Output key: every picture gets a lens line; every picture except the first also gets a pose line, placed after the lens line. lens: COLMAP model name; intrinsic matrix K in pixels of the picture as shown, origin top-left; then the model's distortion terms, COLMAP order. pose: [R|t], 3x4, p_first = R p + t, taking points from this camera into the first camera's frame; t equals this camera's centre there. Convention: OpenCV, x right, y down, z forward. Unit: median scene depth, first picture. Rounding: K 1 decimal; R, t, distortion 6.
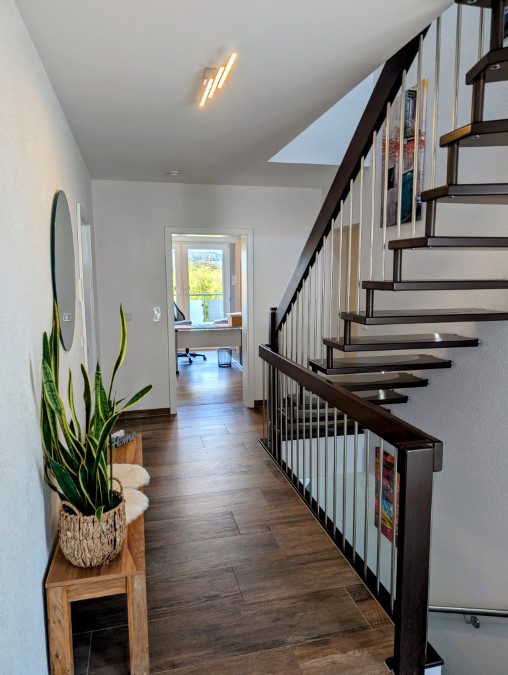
lens RADIAL K [[464.1, 0, 254.0], [0, 464.1, 337.5], [0, 0, 1]] dist [-0.000760, -0.001367]
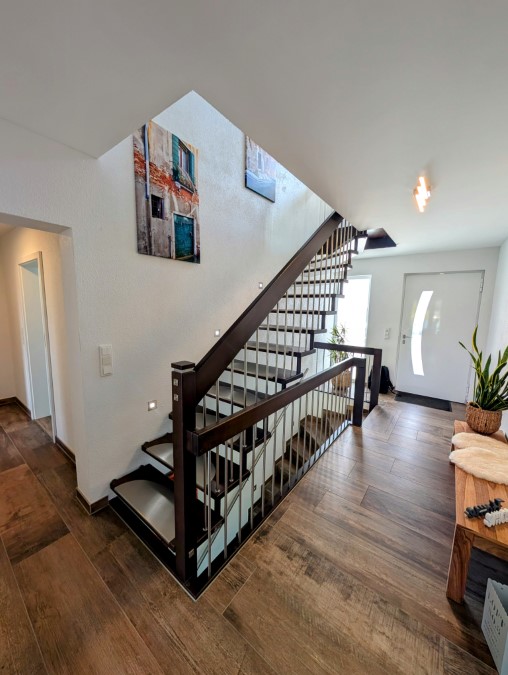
lens RADIAL K [[258.0, 0, 248.8], [0, 258.0, 337.9], [0, 0, 1]] dist [0.000873, 0.000141]
pose [[-0.615197, -0.108927, 0.780812, -0.295641], [0.087328, 0.974899, 0.204808, -0.181784], [-0.783522, 0.194185, -0.590242, 1.312556]]
